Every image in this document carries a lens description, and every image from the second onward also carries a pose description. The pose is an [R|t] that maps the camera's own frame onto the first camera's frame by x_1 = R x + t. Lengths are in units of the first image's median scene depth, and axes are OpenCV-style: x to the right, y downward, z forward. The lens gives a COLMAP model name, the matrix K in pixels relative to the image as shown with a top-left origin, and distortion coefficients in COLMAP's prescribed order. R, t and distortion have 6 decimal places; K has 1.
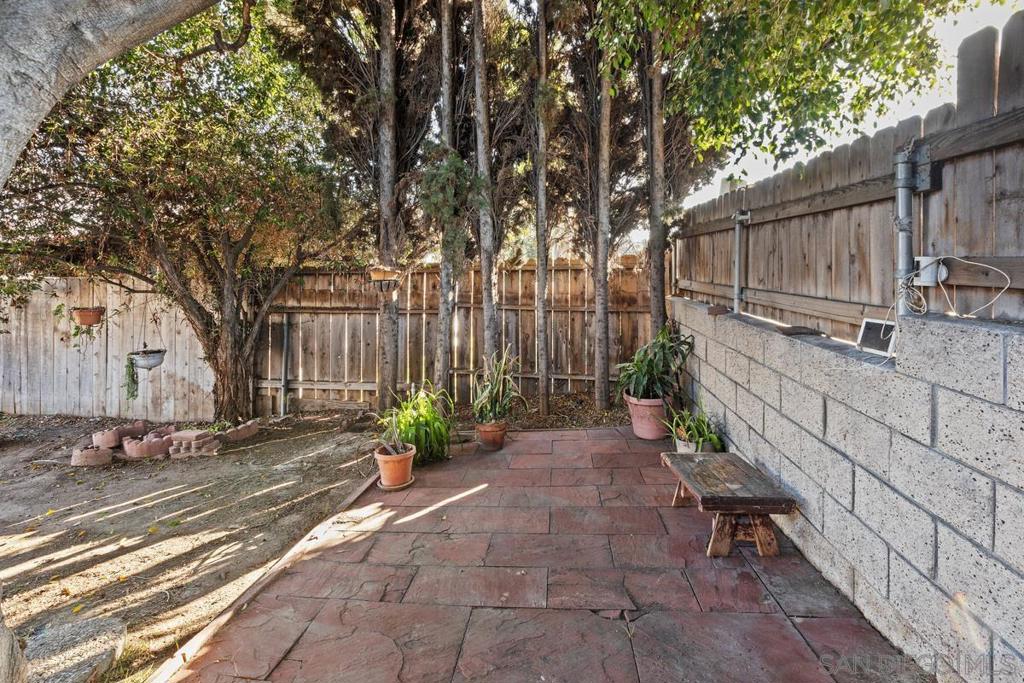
lens RADIAL K [[459.3, 0, 510.0], [0, 459.3, 258.5], [0, 0, 1]] dist [0.000264, -0.000073]
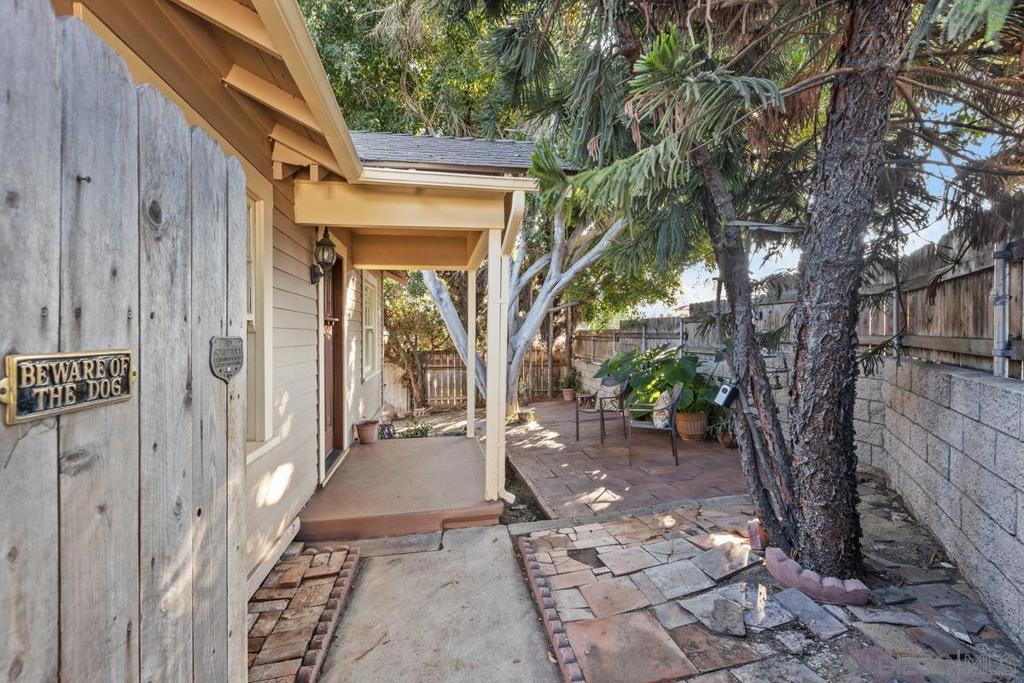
lens RADIAL K [[435.6, 0, 512.0], [0, 435.6, 341.5], [0, 0, 1]] dist [0.000484, 0.000025]
pose [[0.965718, -0.010251, 0.259390, -0.742921], [0.003838, 0.999675, 0.025218, -0.103007], [-0.259564, -0.023358, 0.965443, -1.581715]]
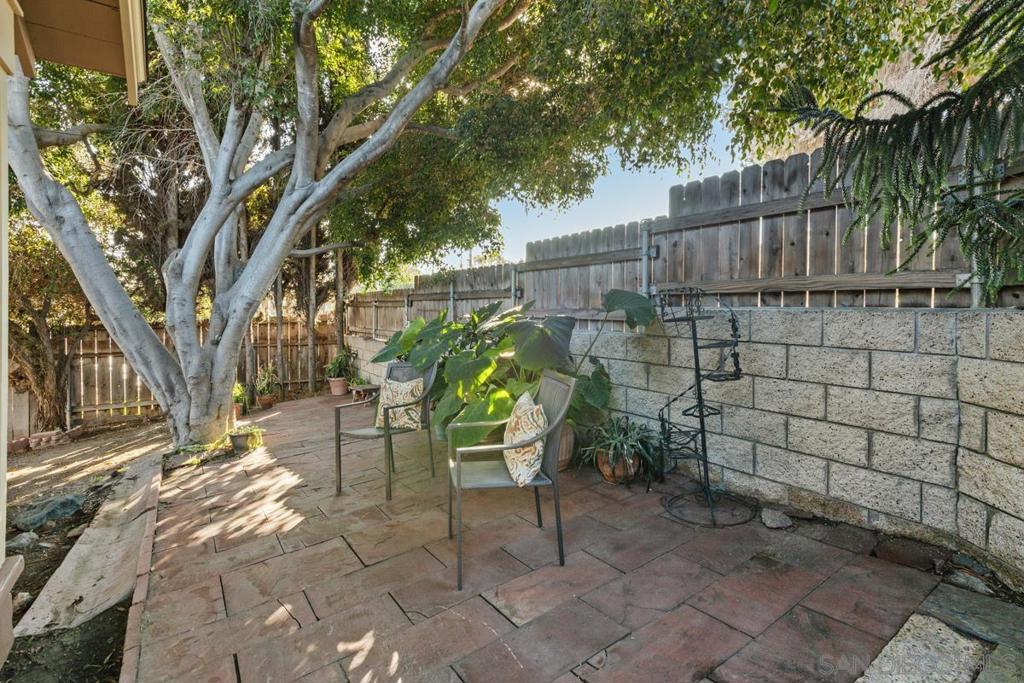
lens RADIAL K [[448.7, 0, 510.2], [0, 448.7, 321.2], [0, 0, 1]] dist [0.002073, 0.000171]
pose [[0.743849, -0.018317, 0.668097, -0.453101], [-0.005508, 0.999422, 0.033534, -0.051691], [-0.668325, -0.028624, 0.743318, -1.006626]]
